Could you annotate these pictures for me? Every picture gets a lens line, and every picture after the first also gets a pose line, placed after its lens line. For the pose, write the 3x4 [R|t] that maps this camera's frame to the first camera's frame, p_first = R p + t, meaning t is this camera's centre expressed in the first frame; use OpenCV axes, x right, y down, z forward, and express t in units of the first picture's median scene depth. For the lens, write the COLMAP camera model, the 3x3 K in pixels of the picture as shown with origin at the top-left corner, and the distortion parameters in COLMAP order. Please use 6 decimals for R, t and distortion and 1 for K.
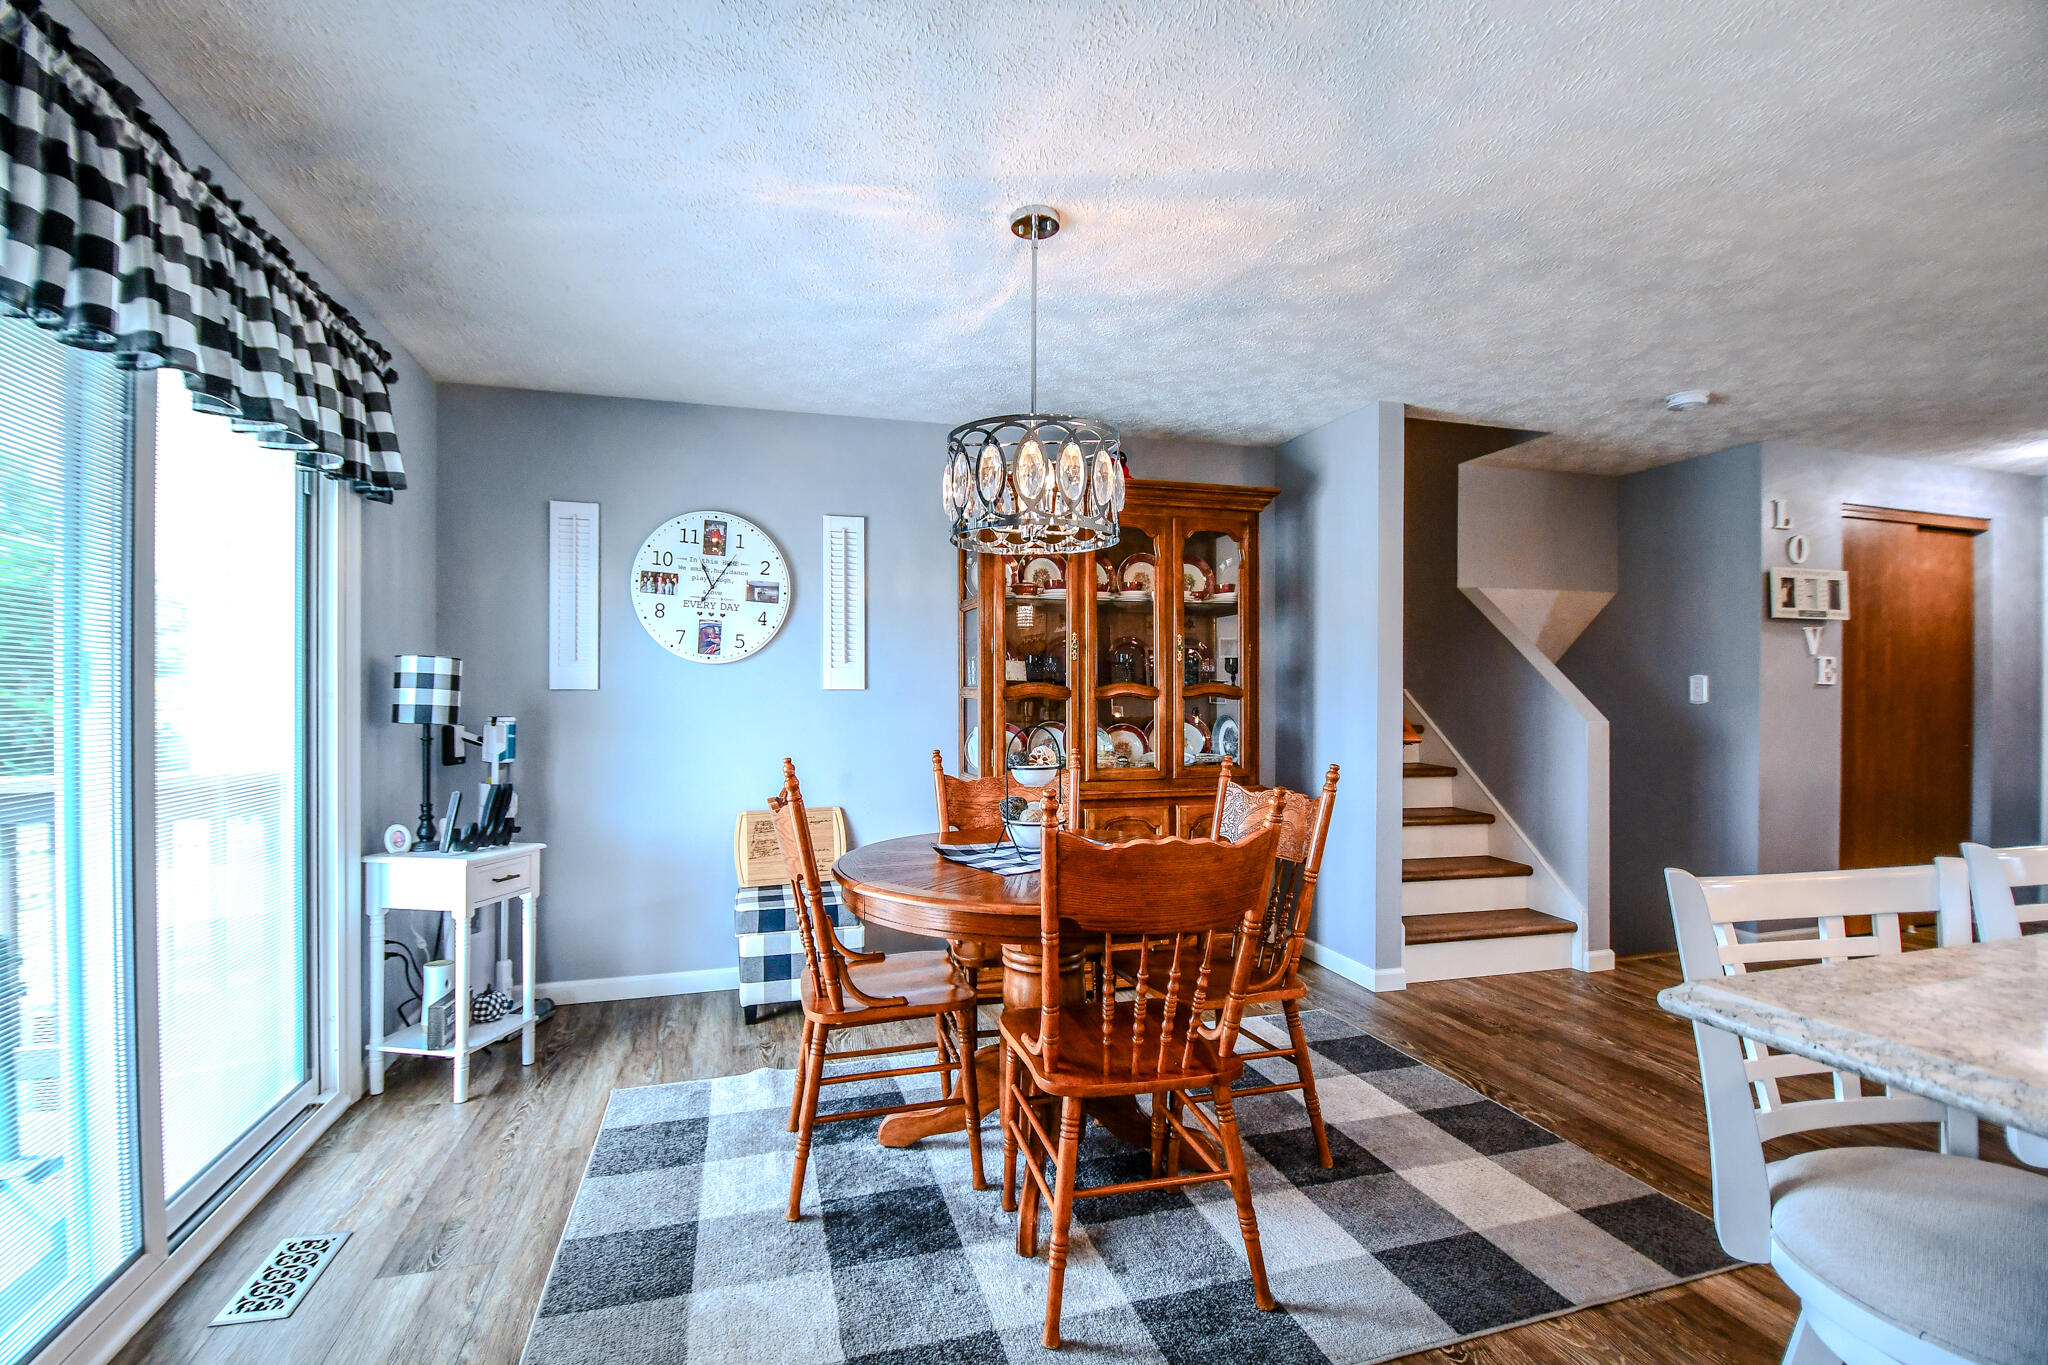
lens RADIAL K [[888.1, 0, 981.9], [0, 888.1, 701.6], [0, 0, 1]] dist [0.003975, -0.013903]
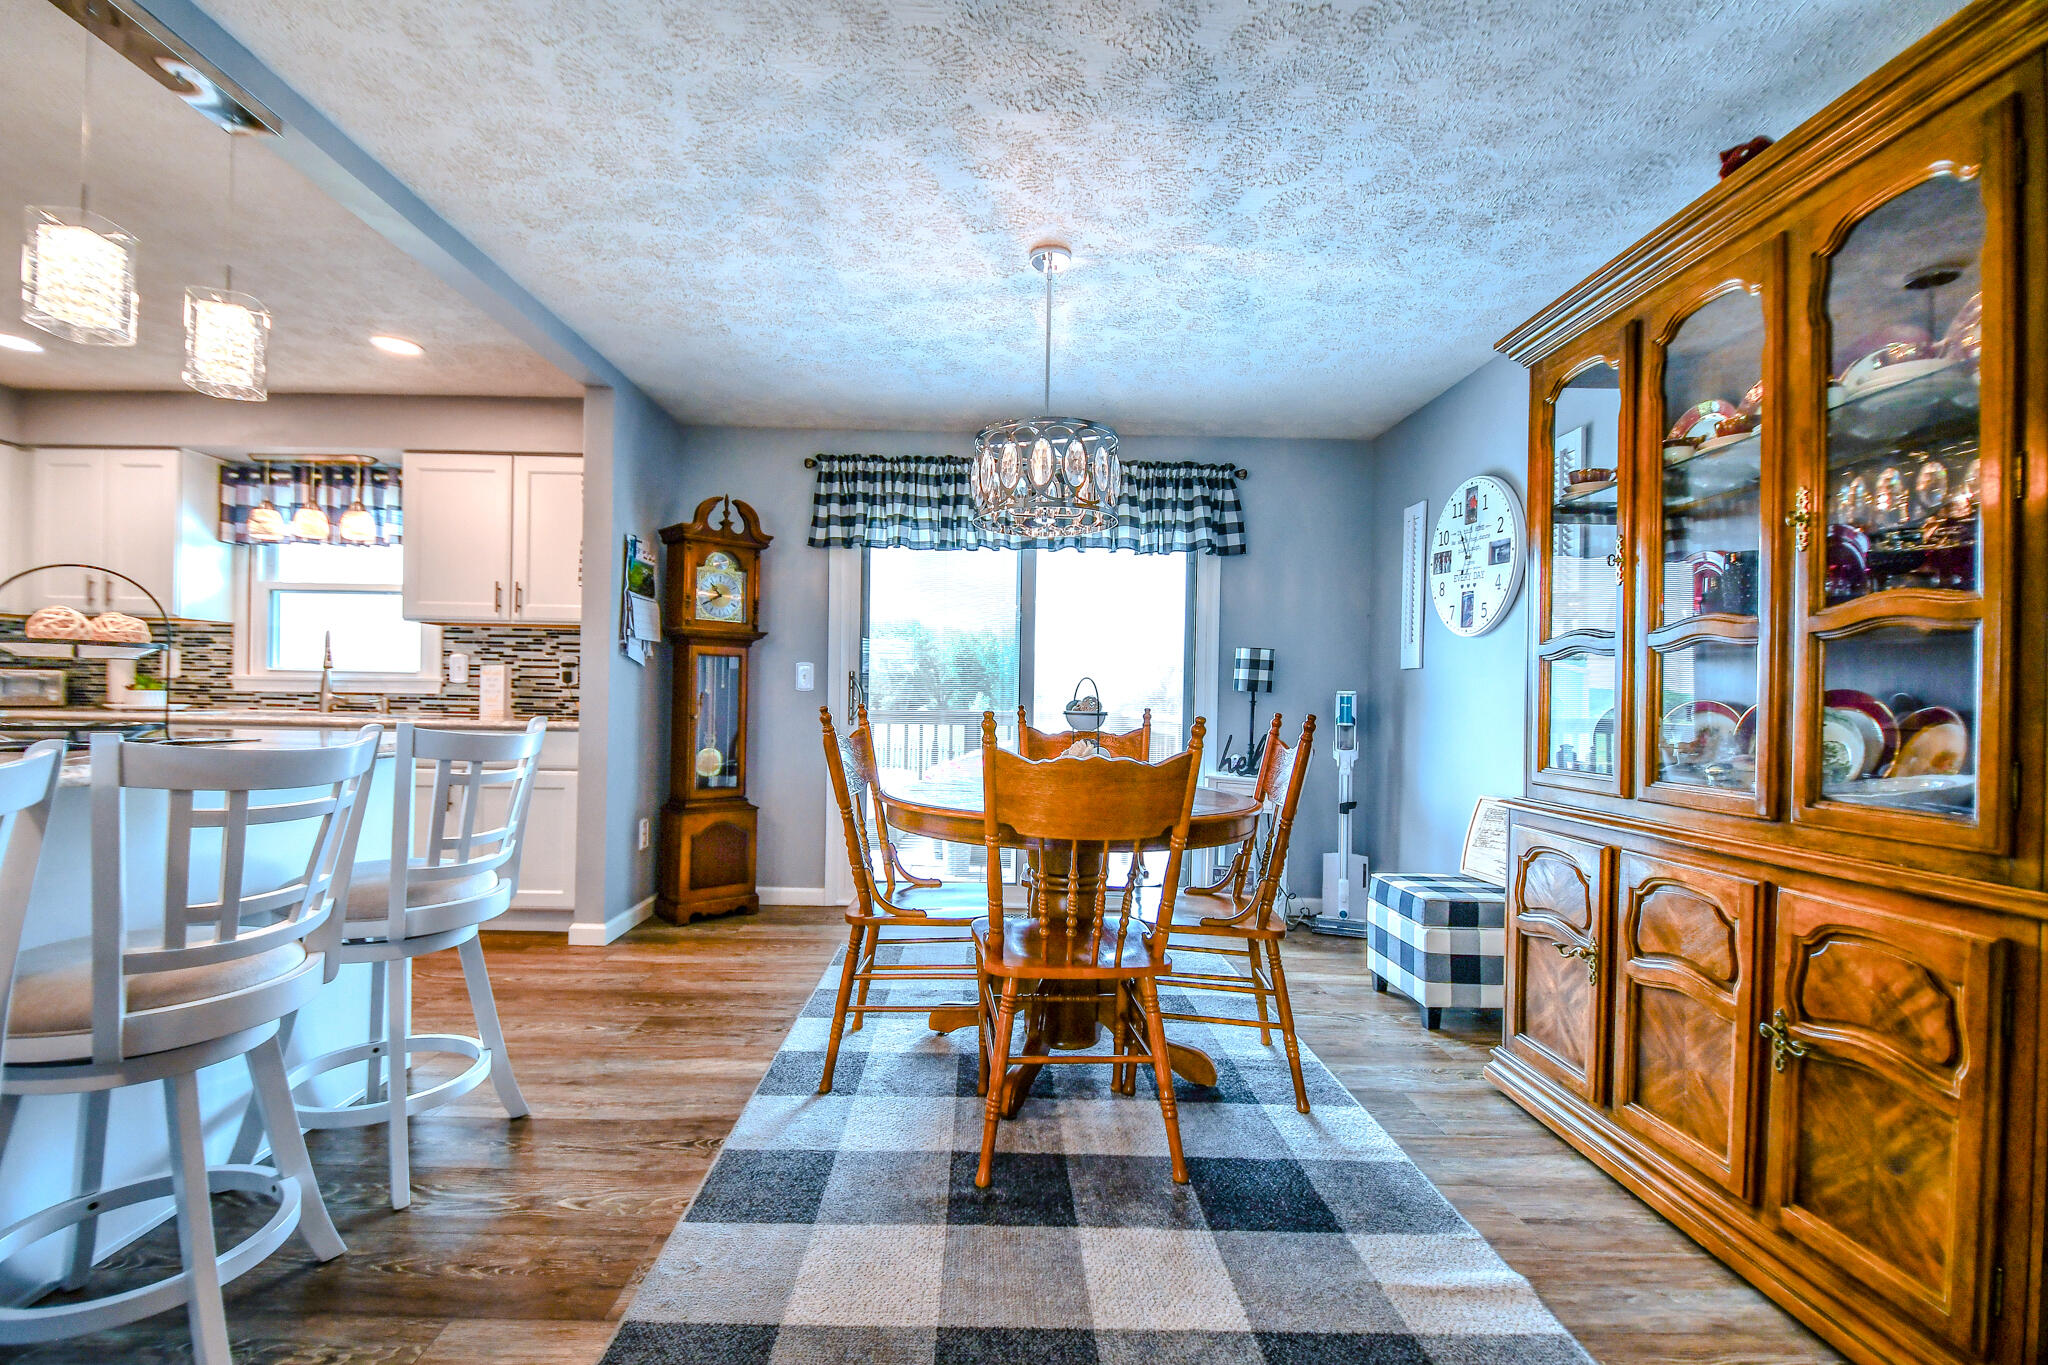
lens RADIAL K [[888.1, 0, 1032.5], [0, 888.1, 702.9], [0, 0, 1]] dist [0.003975, -0.013903]
pose [[-0.227443, 0.000009, -0.973791, 0.732909], [-0.024955, 0.999672, 0.005838, 0.035118], [0.973472, 0.025628, -0.227368, 0.747836]]
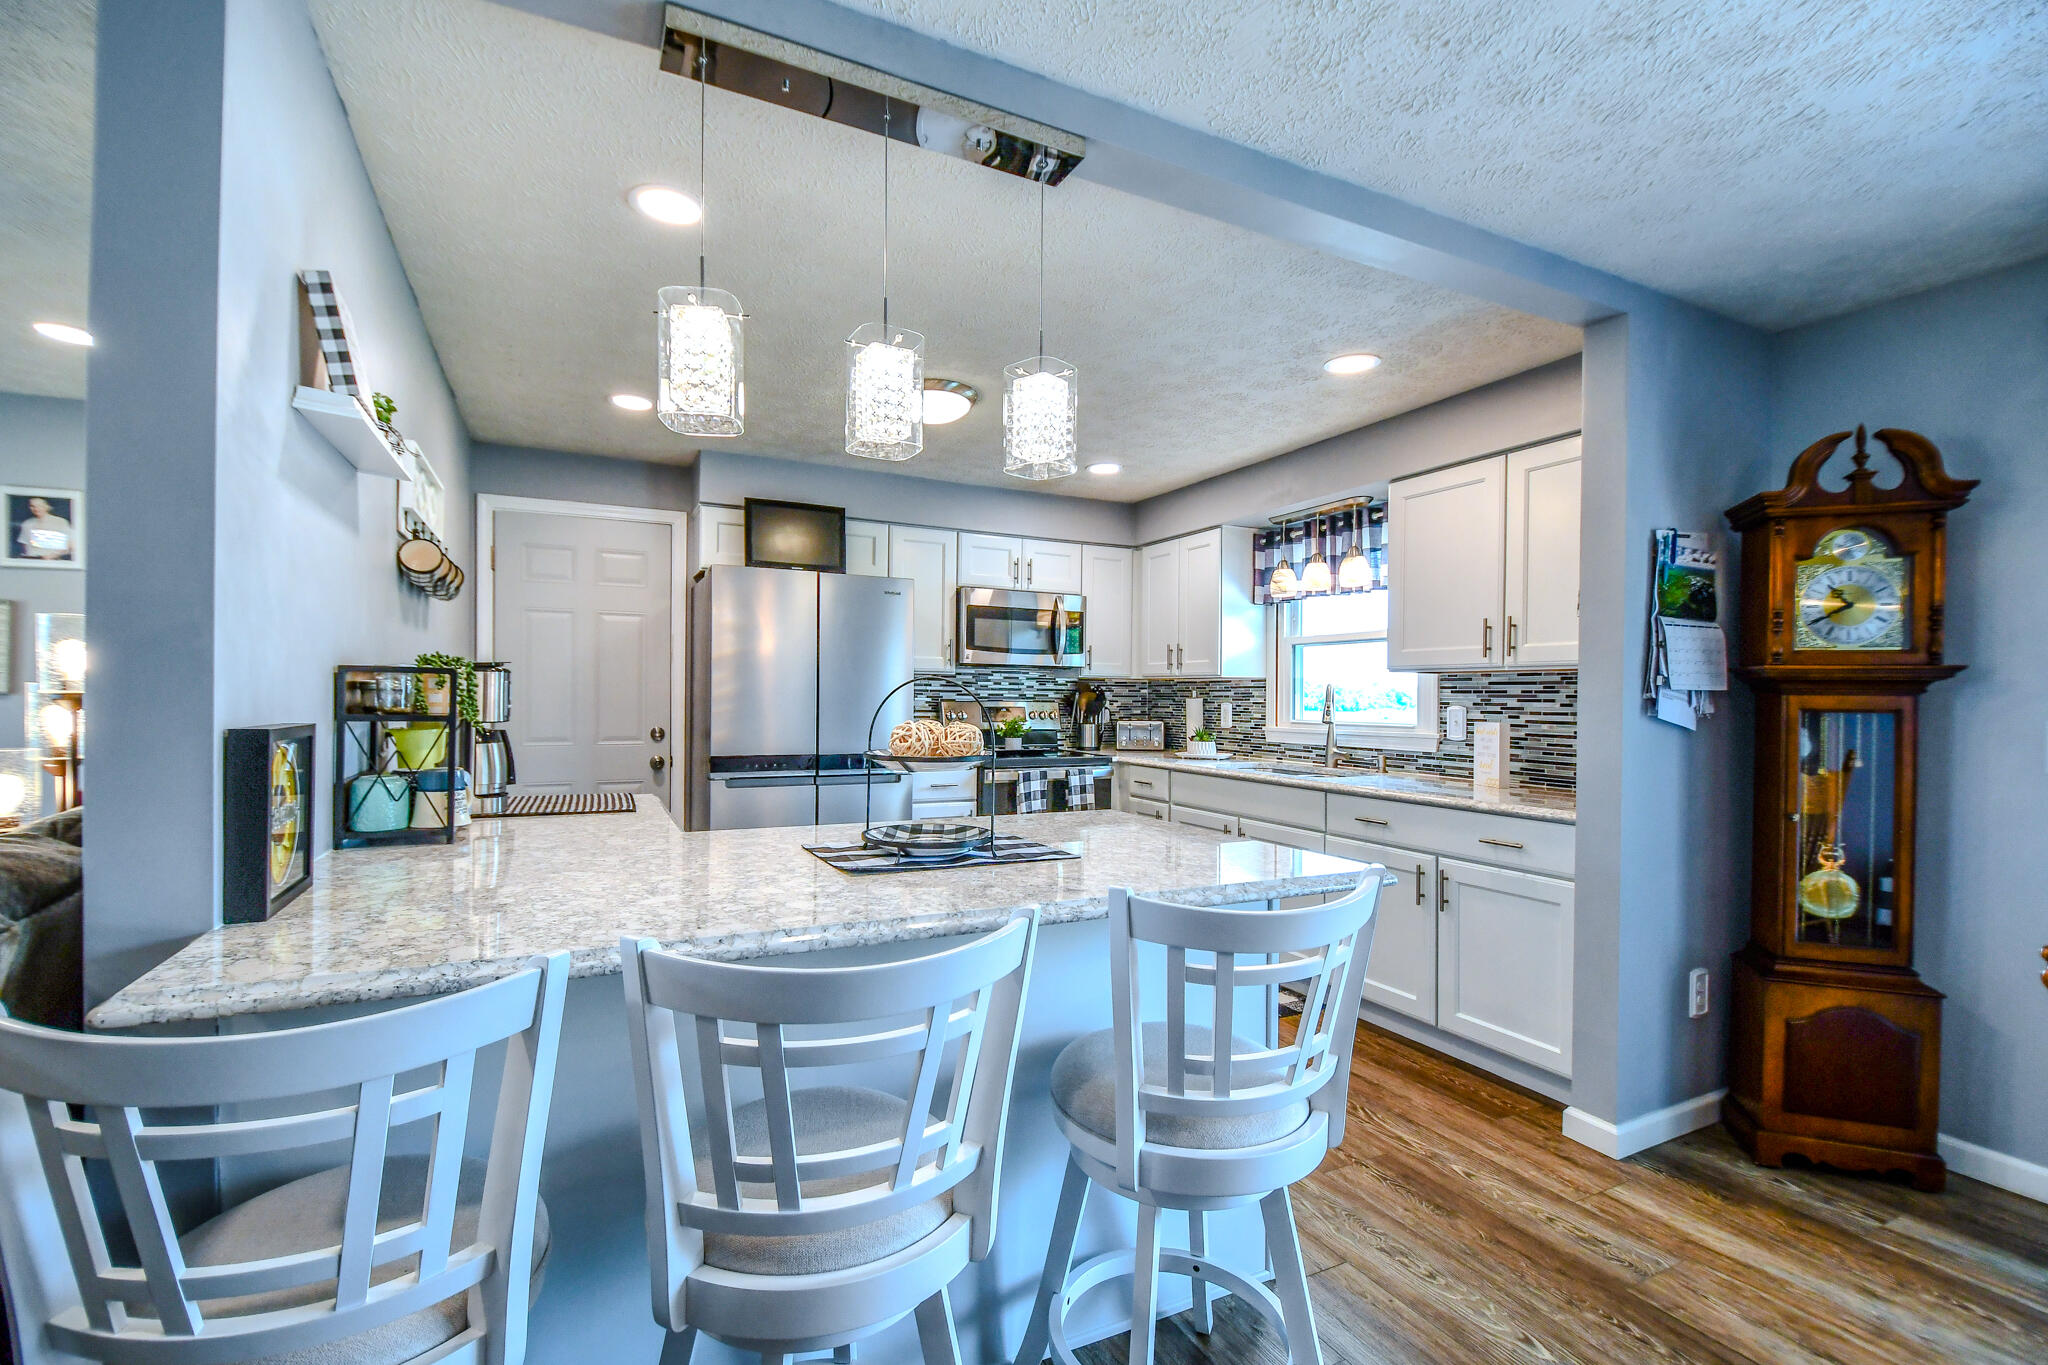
lens RADIAL K [[888.1, 0, 972.0], [0, 888.1, 696.5], [0, 0, 1]] dist [0.003975, -0.013903]
pose [[-0.986480, -0.010200, -0.163562, 0.453302], [-0.011470, 0.999911, 0.006822, -0.015318], [0.163478, 0.008605, -0.986510, 0.624556]]
